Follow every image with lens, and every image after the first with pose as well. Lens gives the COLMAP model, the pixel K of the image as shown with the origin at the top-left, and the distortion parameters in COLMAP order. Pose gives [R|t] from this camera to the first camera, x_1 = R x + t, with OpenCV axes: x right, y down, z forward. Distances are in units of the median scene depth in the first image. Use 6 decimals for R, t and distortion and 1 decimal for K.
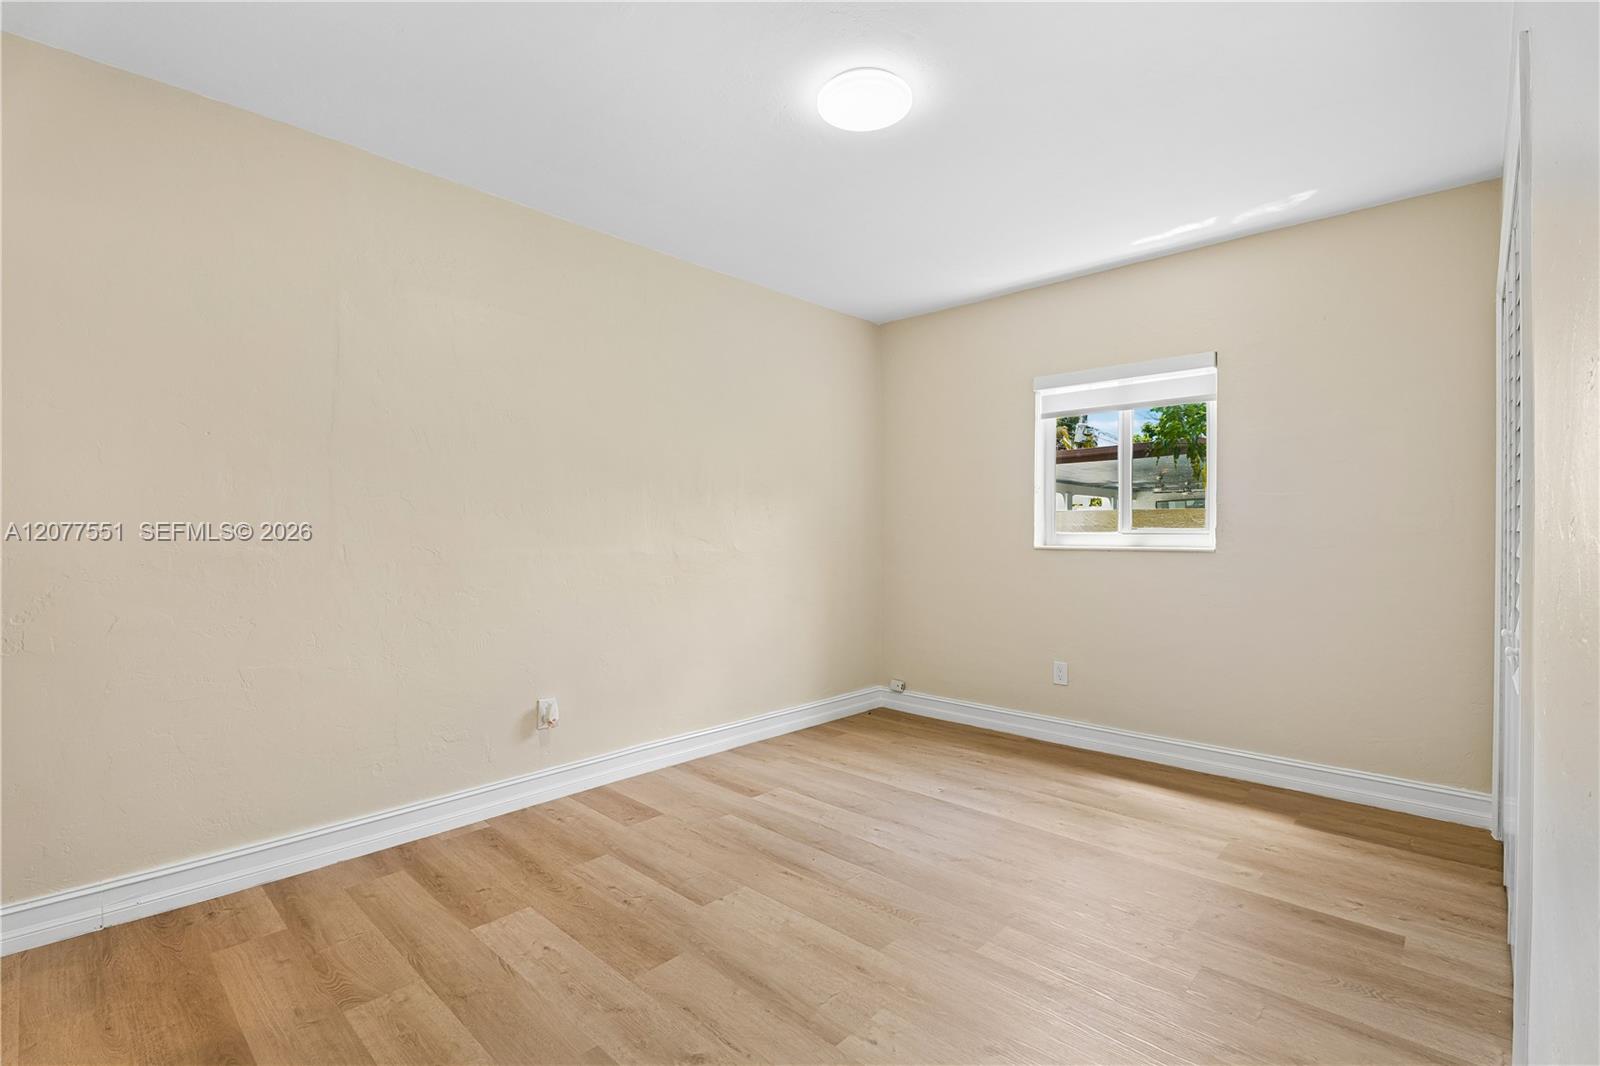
lens RADIAL K [[727.4, 0, 795.0], [0, 727.4, 536.2], [0, 0, 1]] dist [0.000729, -0.003183]
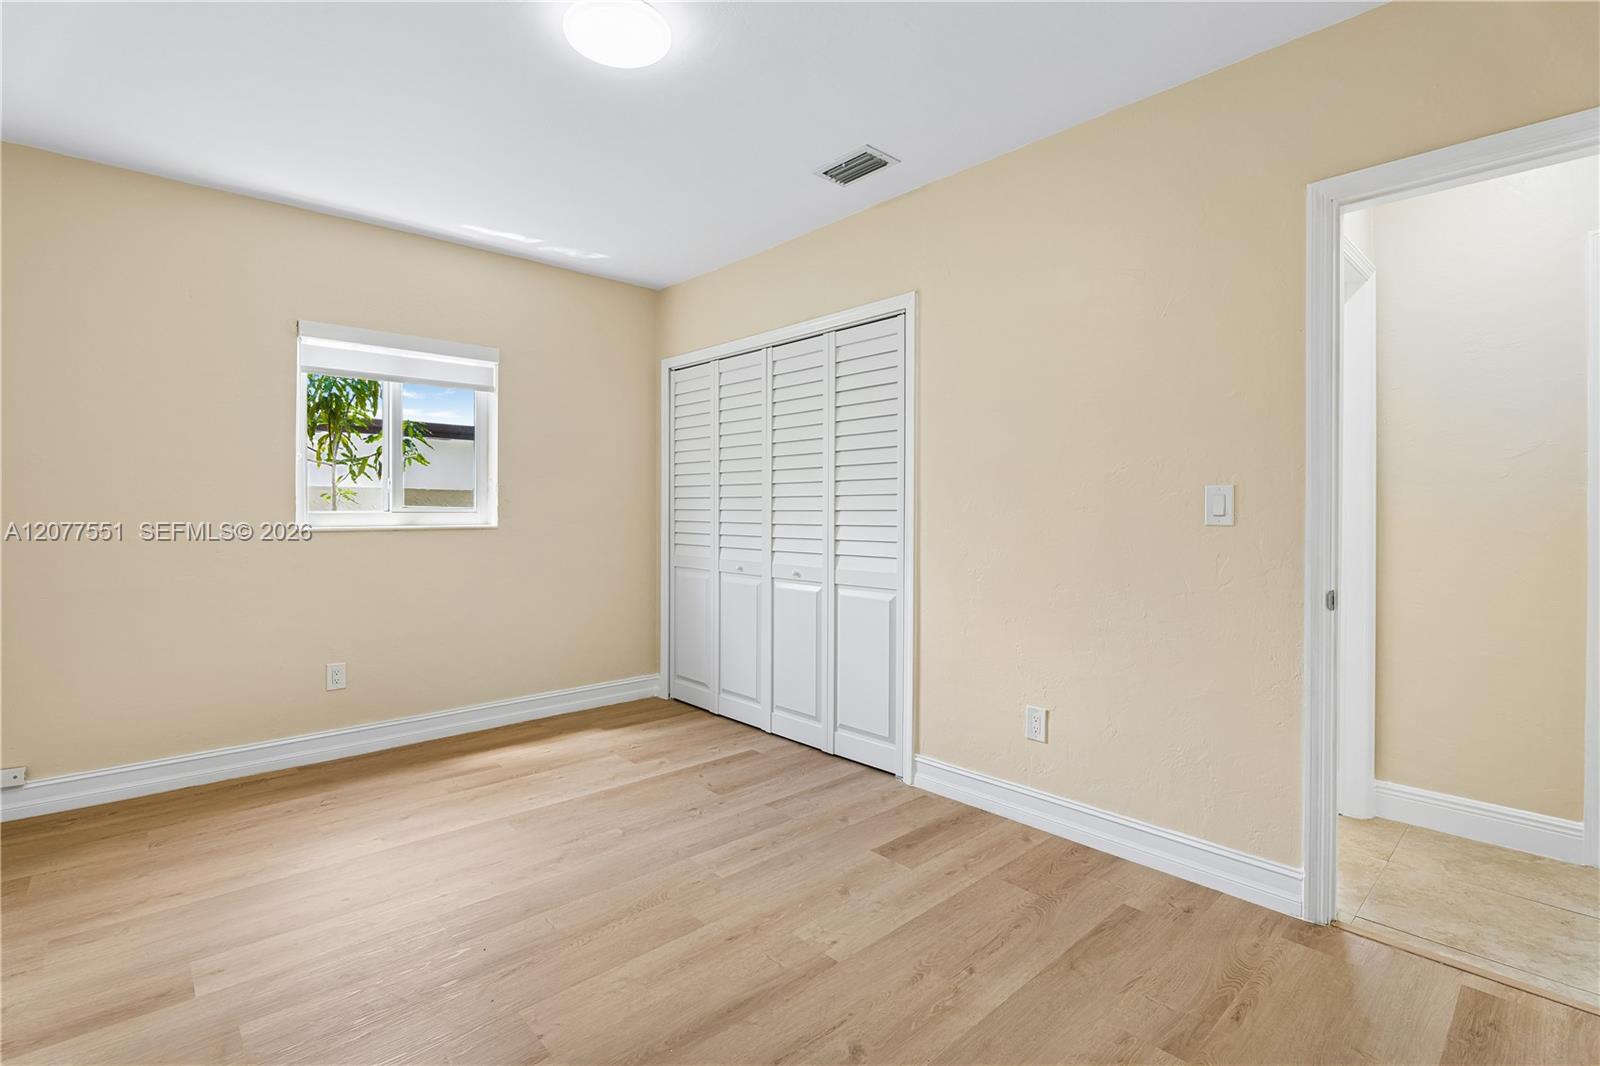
lens RADIAL K [[727.4, 0, 792.1], [0, 727.4, 521.0], [0, 0, 1]] dist [0.000729, -0.003183]
pose [[0.089160, -0.015337, 0.995899, -0.524525], [0.004290, 0.999878, 0.015014, -0.005377], [-0.996008, 0.002934, 0.089214, 0.470902]]
